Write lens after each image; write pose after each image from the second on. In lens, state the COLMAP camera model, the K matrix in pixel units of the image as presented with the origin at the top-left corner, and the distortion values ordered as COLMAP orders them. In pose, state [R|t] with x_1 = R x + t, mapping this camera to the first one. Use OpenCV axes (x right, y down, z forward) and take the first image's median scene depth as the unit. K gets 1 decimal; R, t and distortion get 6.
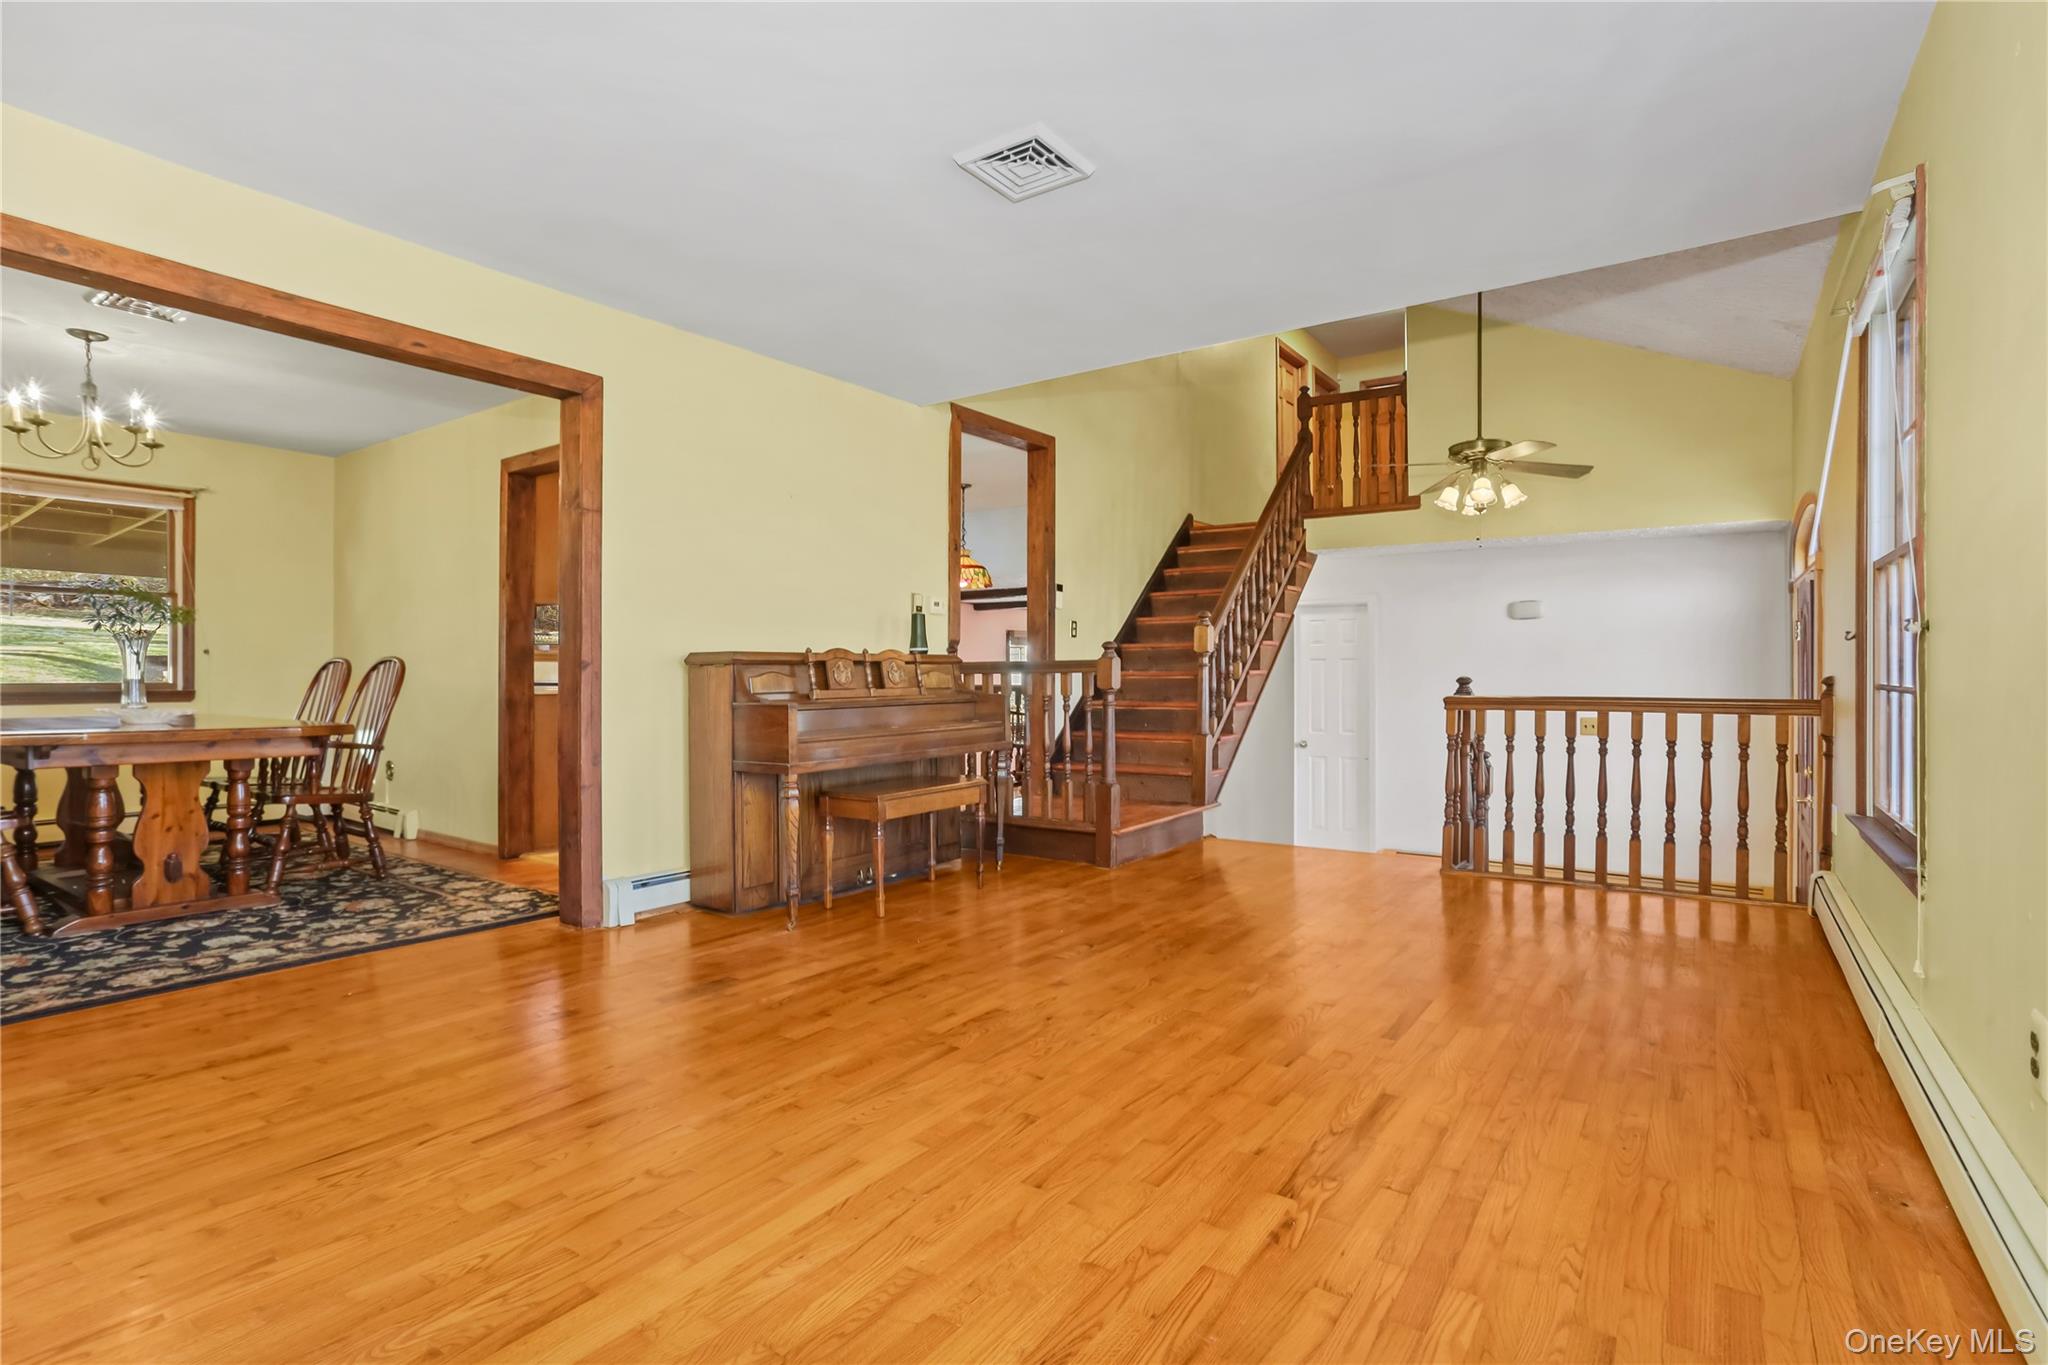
lens RADIAL K [[1010.4, 0, 1017.0], [0, 1010.4, 673.2], [0, 0, 1]] dist [-0.042114, 0.026773]
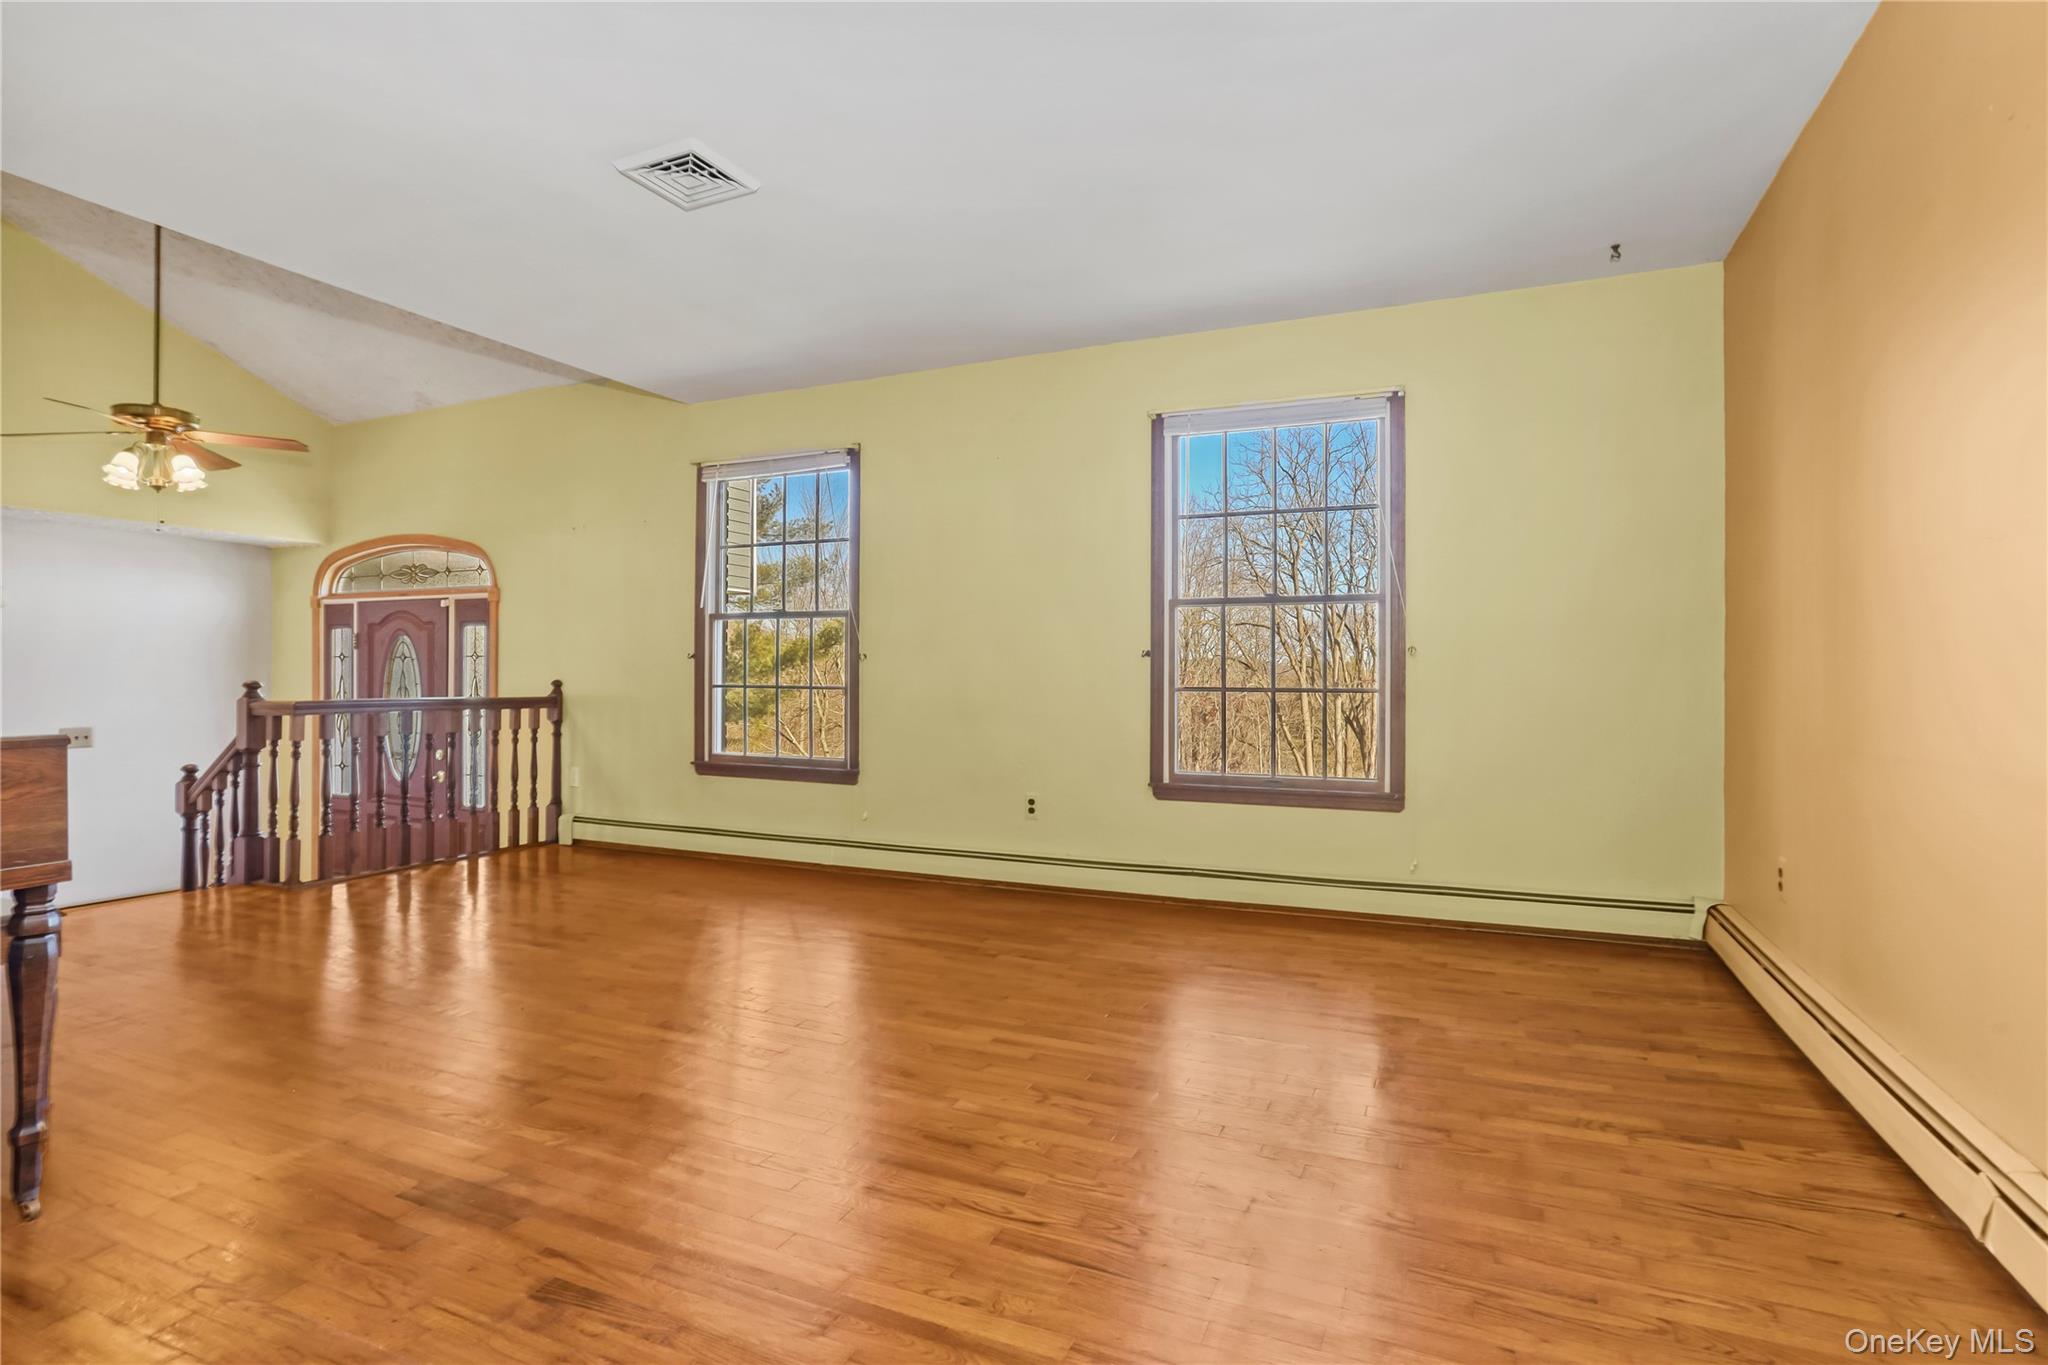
lens RADIAL K [[1010.4, 0, 1030.6], [0, 1010.4, 678.3], [0, 0, 1]] dist [-0.042114, 0.026773]
pose [[-0.197984, 0.003833, 0.980198, -0.915797], [-0.003280, 0.999984, -0.004573, 0.004904], [-0.980200, -0.004120, -0.197969, 0.748224]]
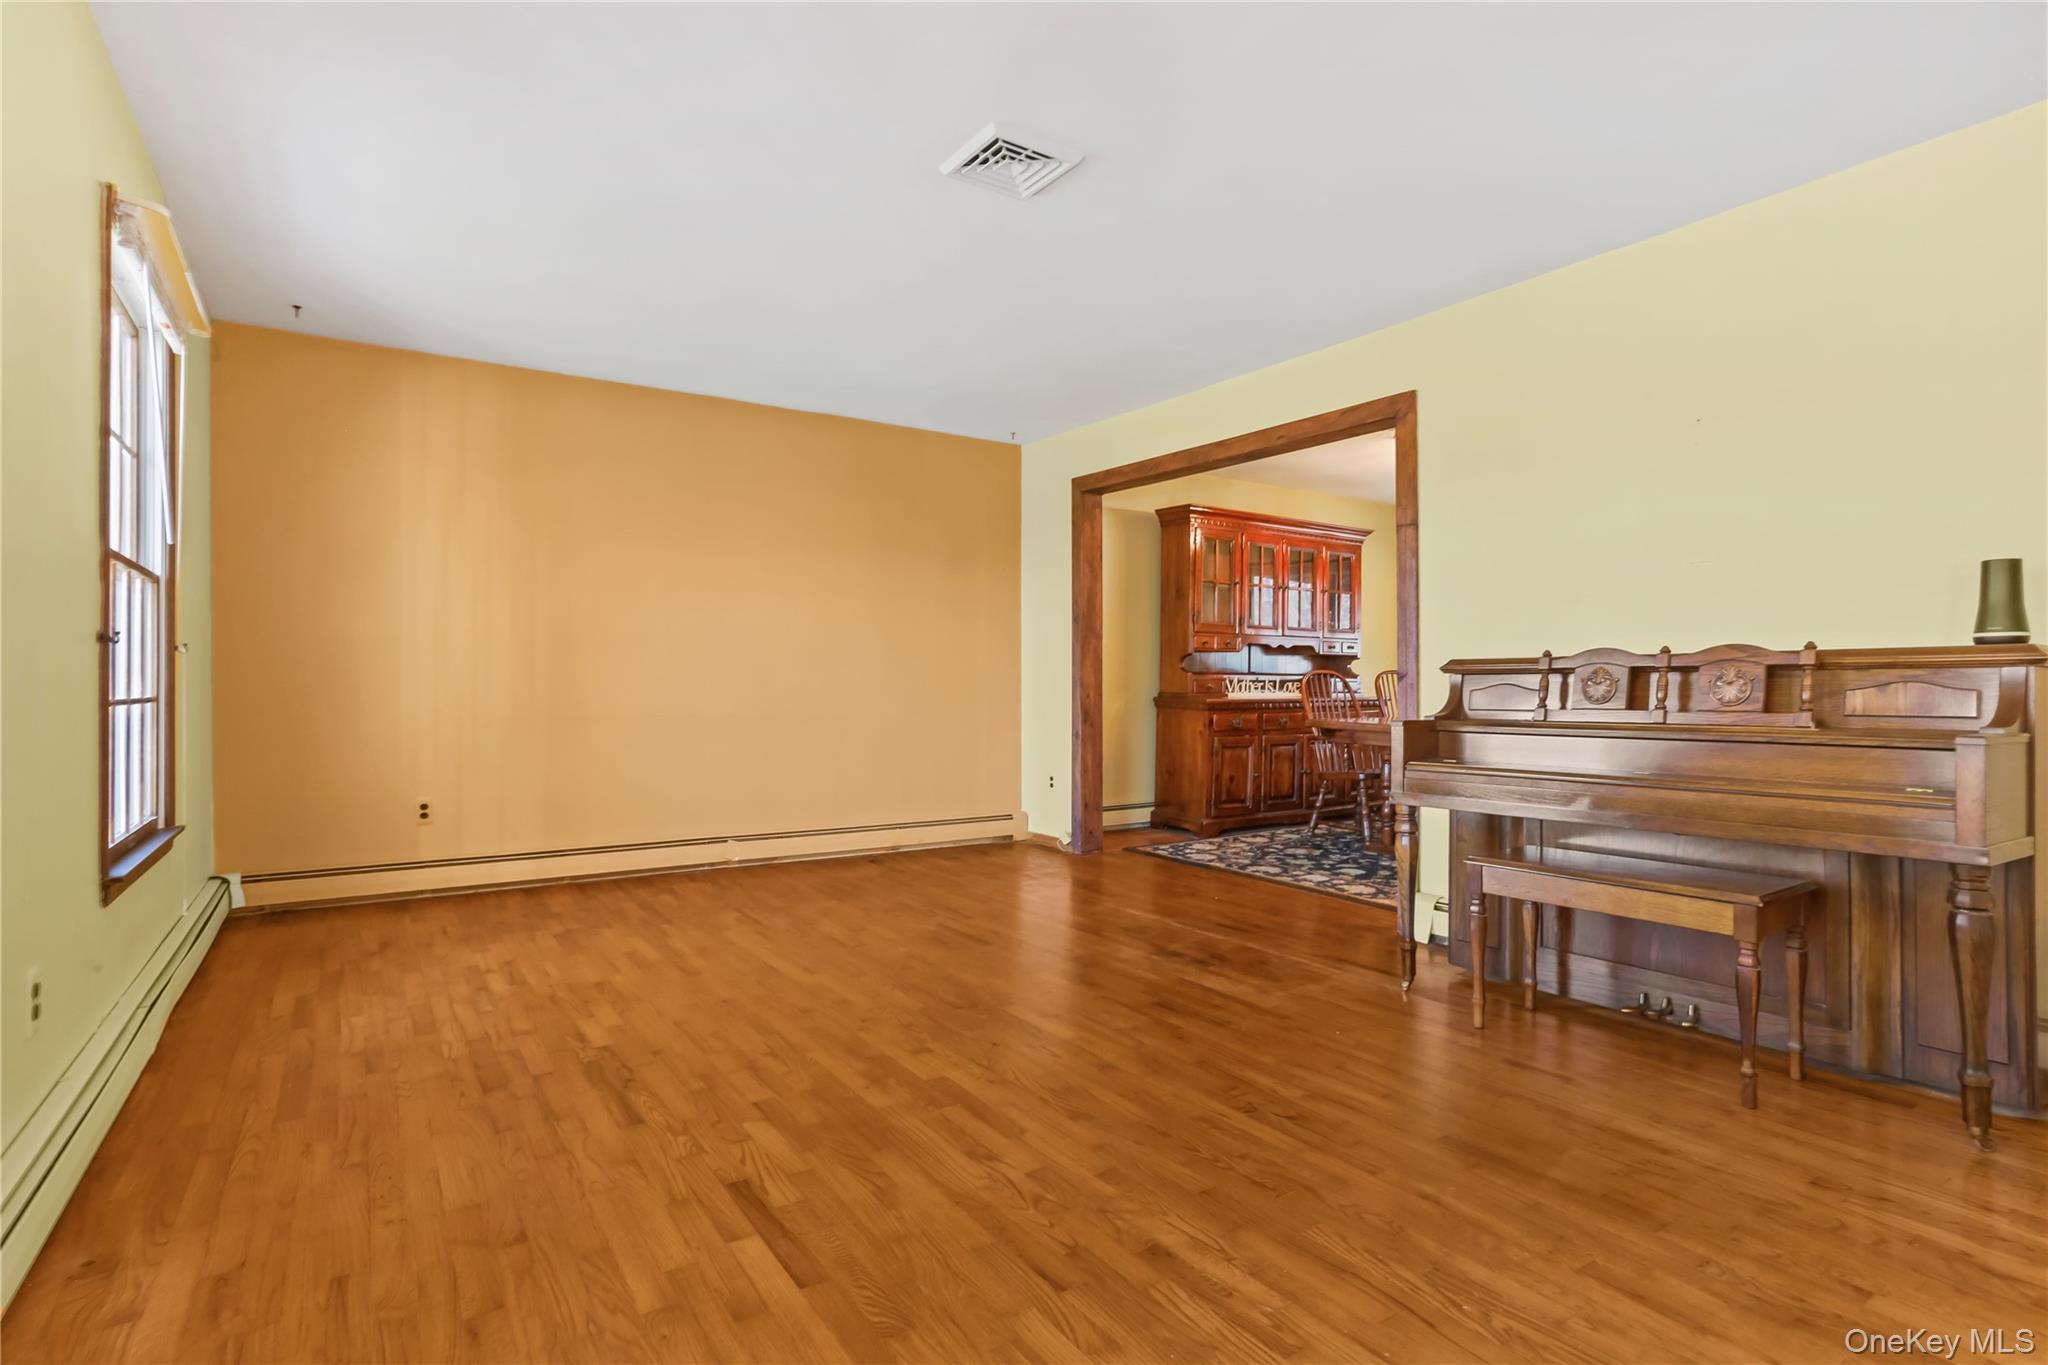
lens RADIAL K [[1010.4, 0, 1019.6], [0, 1010.4, 682.2], [0, 0, 1]] dist [-0.042114, 0.026773]
pose [[-0.359974, 0.000623, -0.932962, 0.798748], [0.001423, 0.999999, 0.000119, -0.003239], [0.932961, -0.001285, -0.359975, 1.186698]]
